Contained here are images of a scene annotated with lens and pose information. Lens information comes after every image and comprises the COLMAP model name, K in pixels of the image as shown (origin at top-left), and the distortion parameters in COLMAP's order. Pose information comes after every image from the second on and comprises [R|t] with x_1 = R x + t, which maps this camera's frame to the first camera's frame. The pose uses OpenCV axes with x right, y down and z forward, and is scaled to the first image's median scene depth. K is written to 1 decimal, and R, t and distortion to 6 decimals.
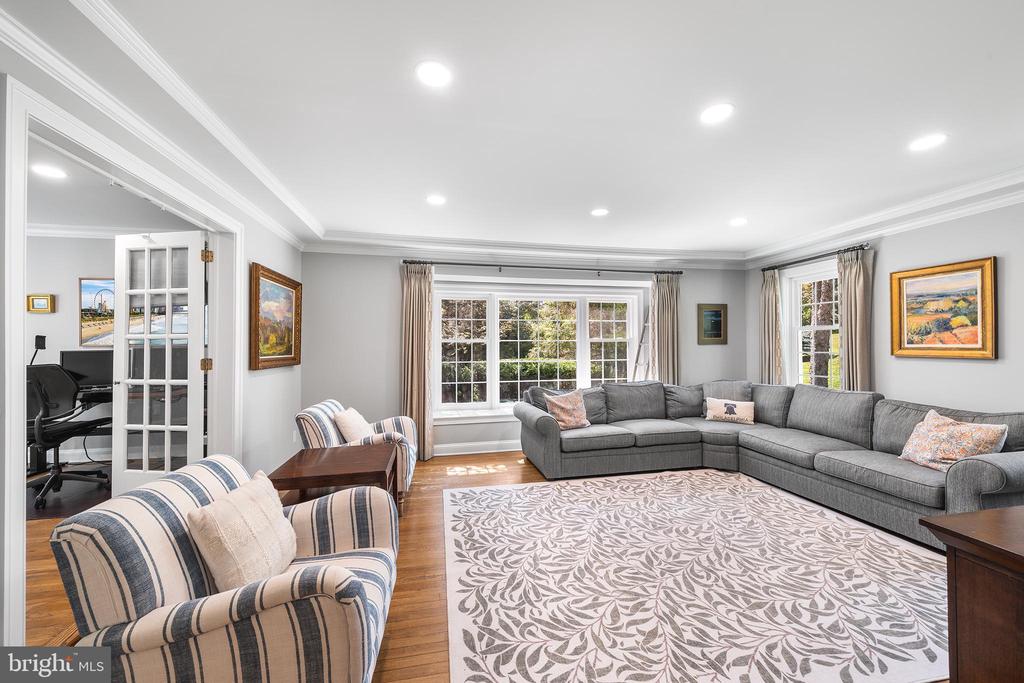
lens RADIAL K [[381.1, 0, 512.3], [0, 381.1, 340.3], [0, 0, 1]] dist [-0.004456, -0.000191]
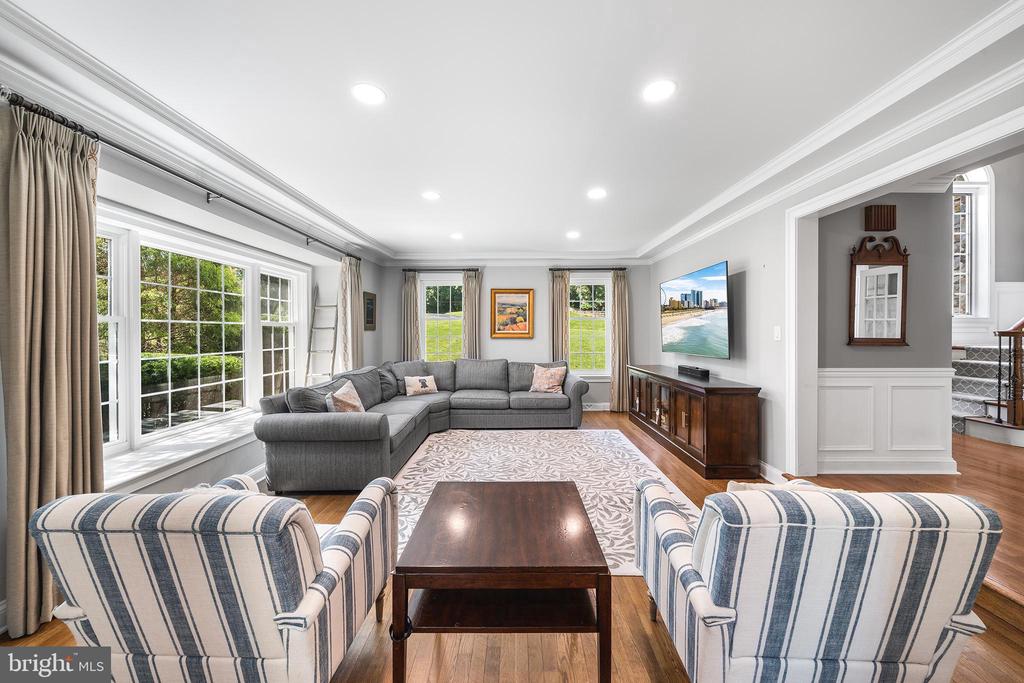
lens RADIAL K [[381.1, 0, 511.2], [0, 381.1, 337.6], [0, 0, 1]] dist [-0.004456, -0.000191]
pose [[0.211681, -0.012871, 0.977254, -0.673776], [-0.017073, 0.999712, 0.016865, 0.010695], [-0.977190, -0.020255, 0.211400, 0.565990]]
